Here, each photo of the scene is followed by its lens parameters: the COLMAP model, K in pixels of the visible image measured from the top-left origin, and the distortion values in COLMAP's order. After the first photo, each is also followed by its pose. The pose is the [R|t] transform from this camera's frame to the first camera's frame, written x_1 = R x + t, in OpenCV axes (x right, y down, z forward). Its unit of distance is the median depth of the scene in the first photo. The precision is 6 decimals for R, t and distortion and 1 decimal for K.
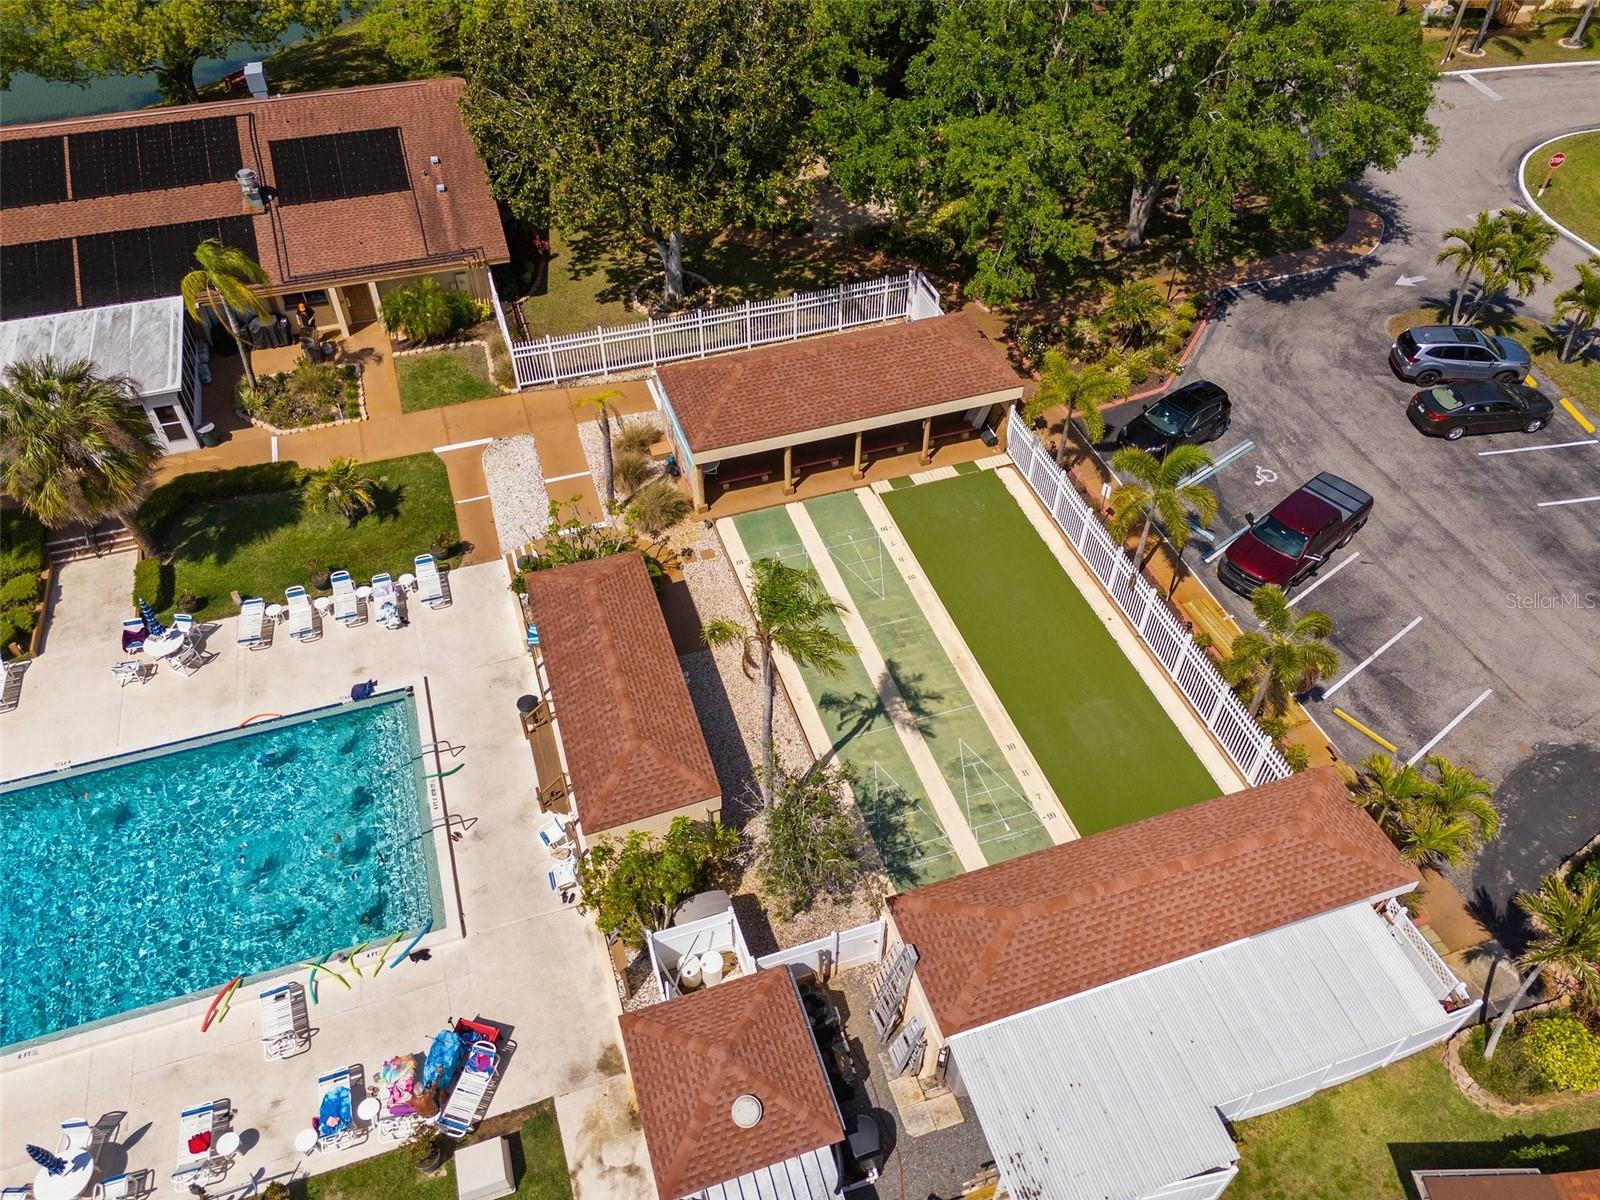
lens RADIAL K [[1146.9, 0, 800.0], [0, 1146.9, 600.0], [0, 0, 1]] dist [0.061807, -0.043600]
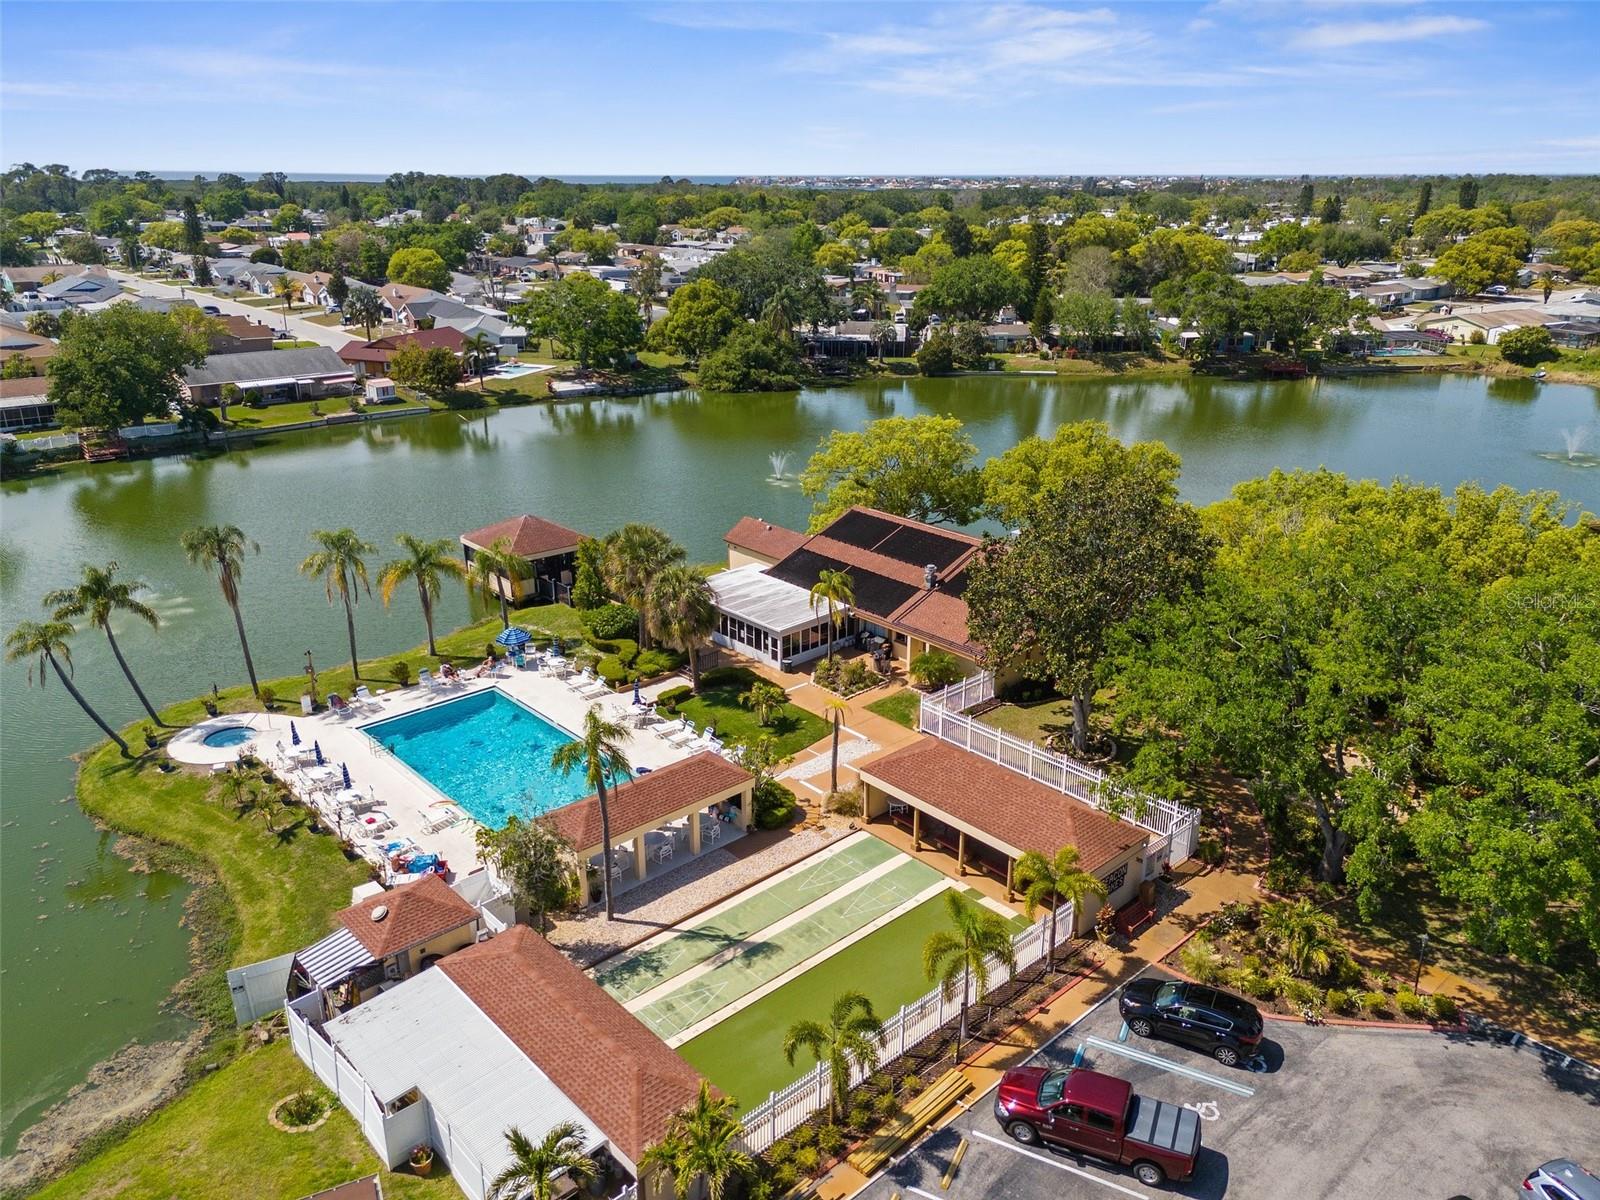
lens RADIAL K [[1146.9, 0, 800.0], [0, 1146.9, 600.0], [0, 0, 1]] dist [0.061807, -0.043600]
pose [[0.407958, 0.305993, -0.860197, 0.850176], [-0.660472, 0.749399, -0.046657, -0.141654], [0.630354, 0.587170, 0.507824, 0.110932]]
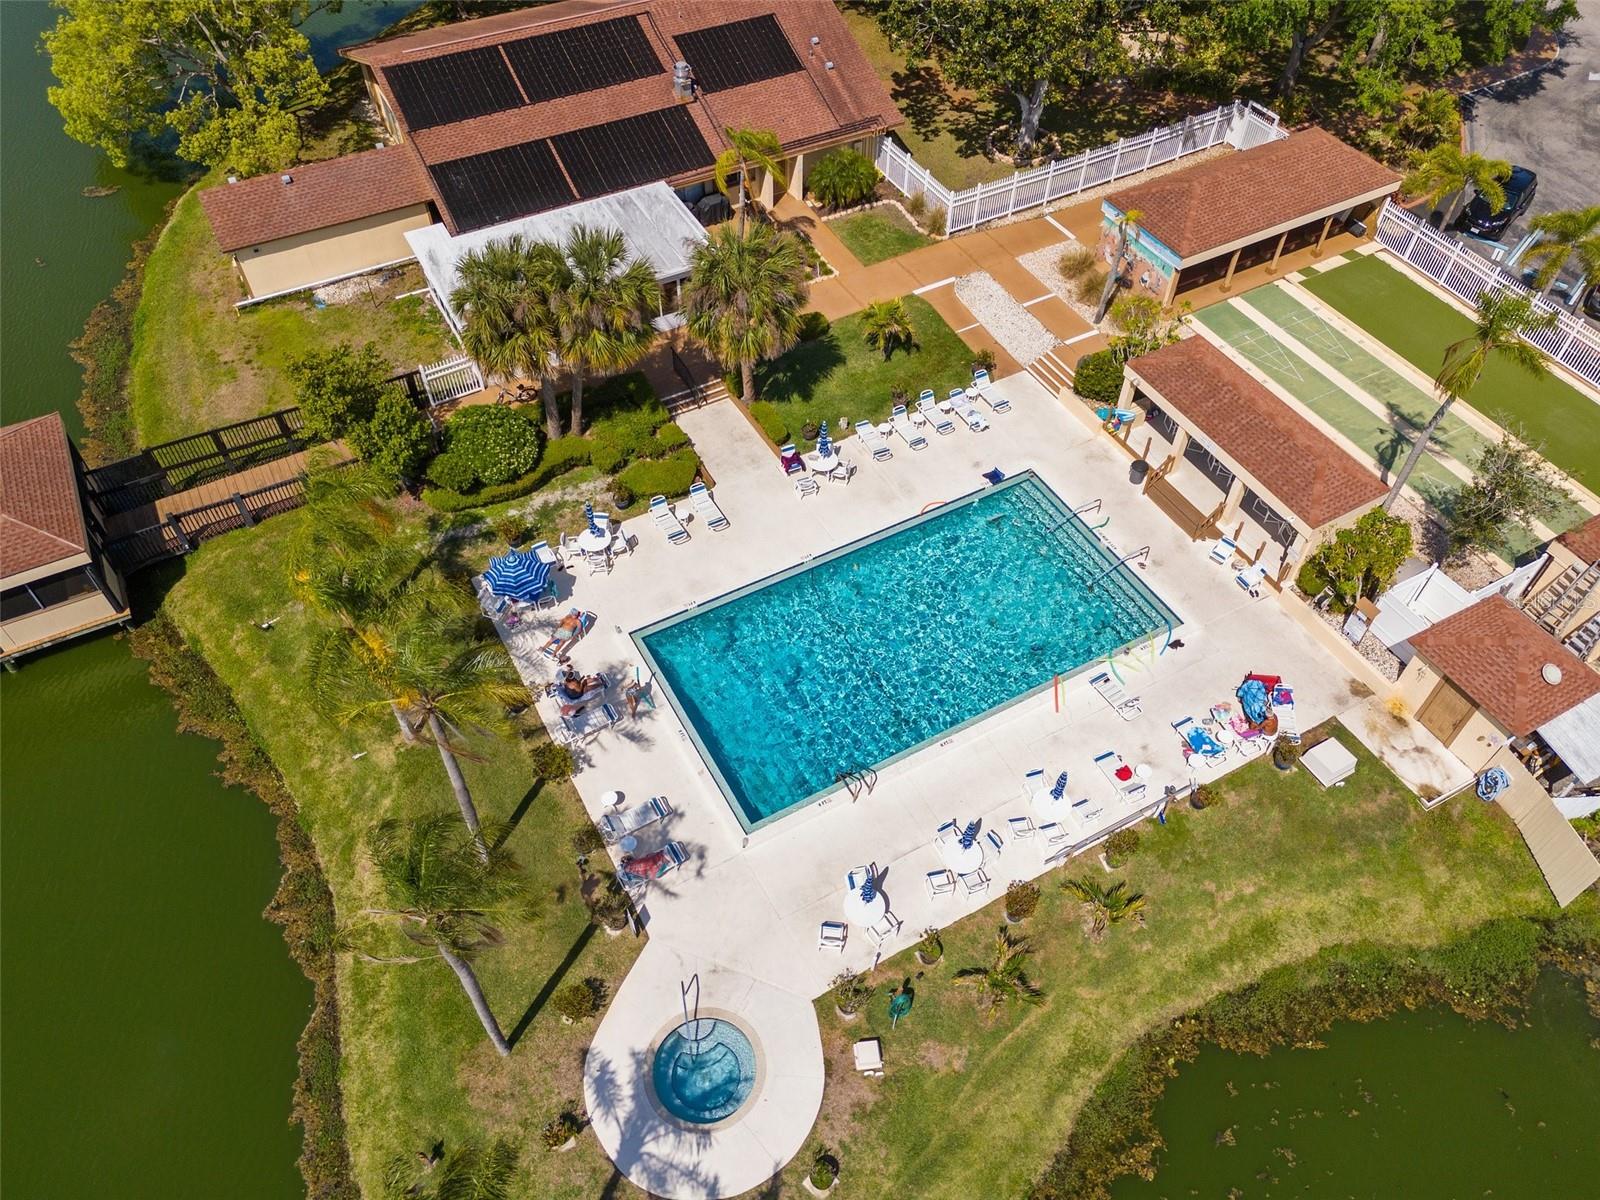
lens RADIAL K [[1147.9, 0, 794.0], [0, 1147.9, 594.2], [0, 0, 1]] dist [0.051457, -0.021909]
pose [[0.982121, -0.138270, 0.127747, -0.593691], [0.128442, 0.988301, 0.082245, 0.057532], [-0.137624, -0.064366, 0.988391, -0.146631]]
